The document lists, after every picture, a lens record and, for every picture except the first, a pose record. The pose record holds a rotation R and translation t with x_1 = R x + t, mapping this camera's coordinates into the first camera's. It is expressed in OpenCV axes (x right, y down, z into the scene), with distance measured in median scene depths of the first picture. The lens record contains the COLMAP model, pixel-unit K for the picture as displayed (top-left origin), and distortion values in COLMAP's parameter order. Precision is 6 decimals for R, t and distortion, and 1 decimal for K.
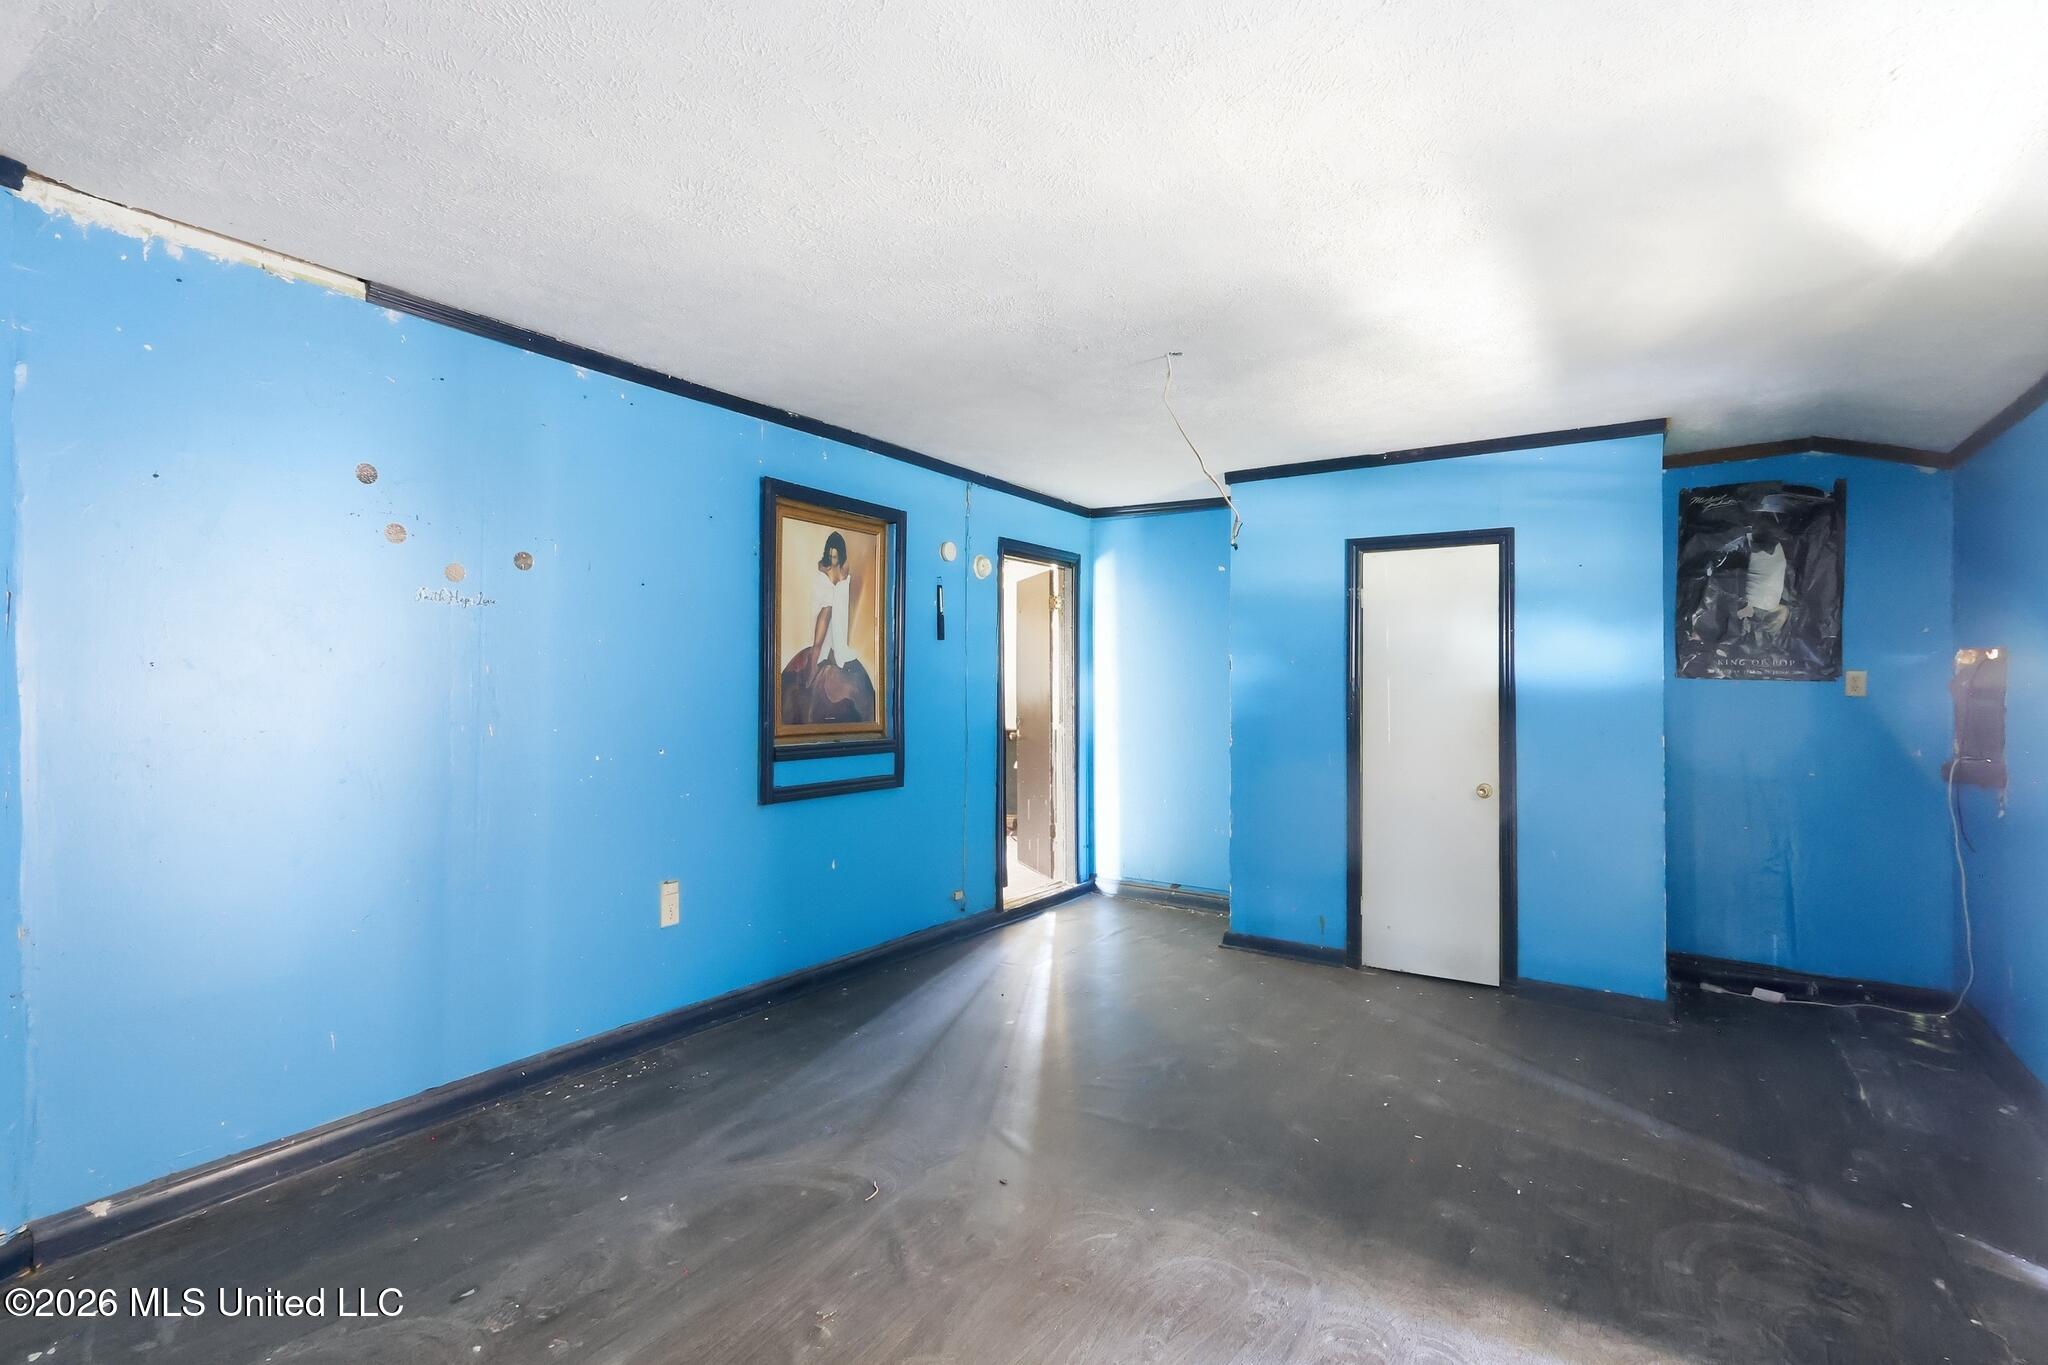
lens RADIAL K [[979.6, 0, 1022.2], [0, 979.6, 680.7], [0, 0, 1]] dist [0.002892, 0.000425]
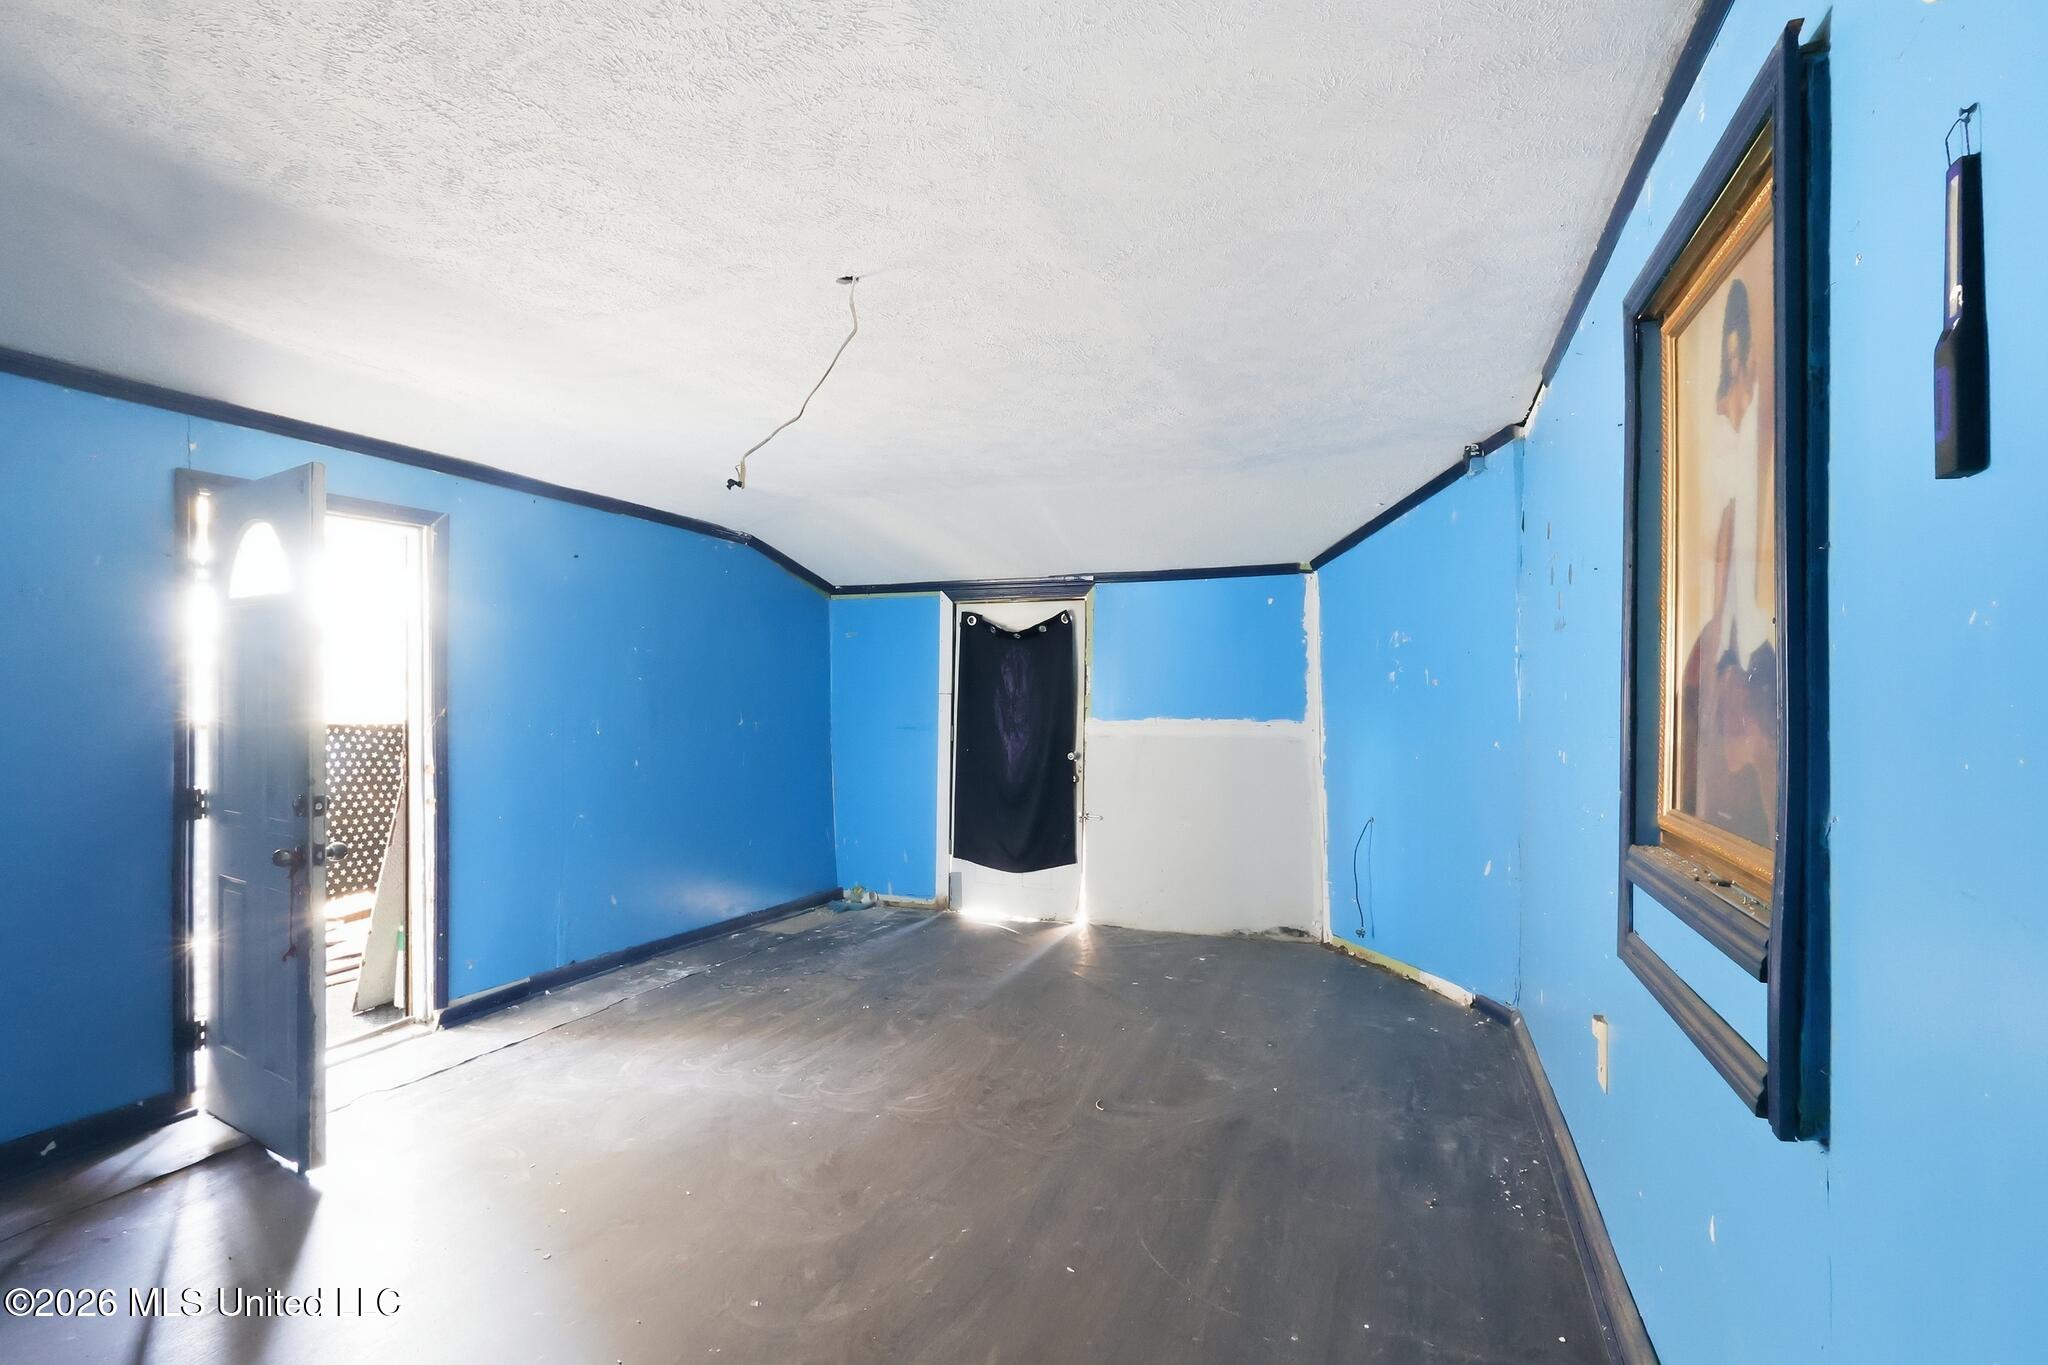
lens RADIAL K [[979.6, 0, 1024.2], [0, 979.6, 690.3], [0, 0, 1]] dist [0.002892, 0.000425]
pose [[-0.976843, -0.007744, -0.213817, 0.194171], [-0.007275, 0.999969, -0.002982, -0.008206], [0.213834, -0.001358, -0.976869, 2.000521]]
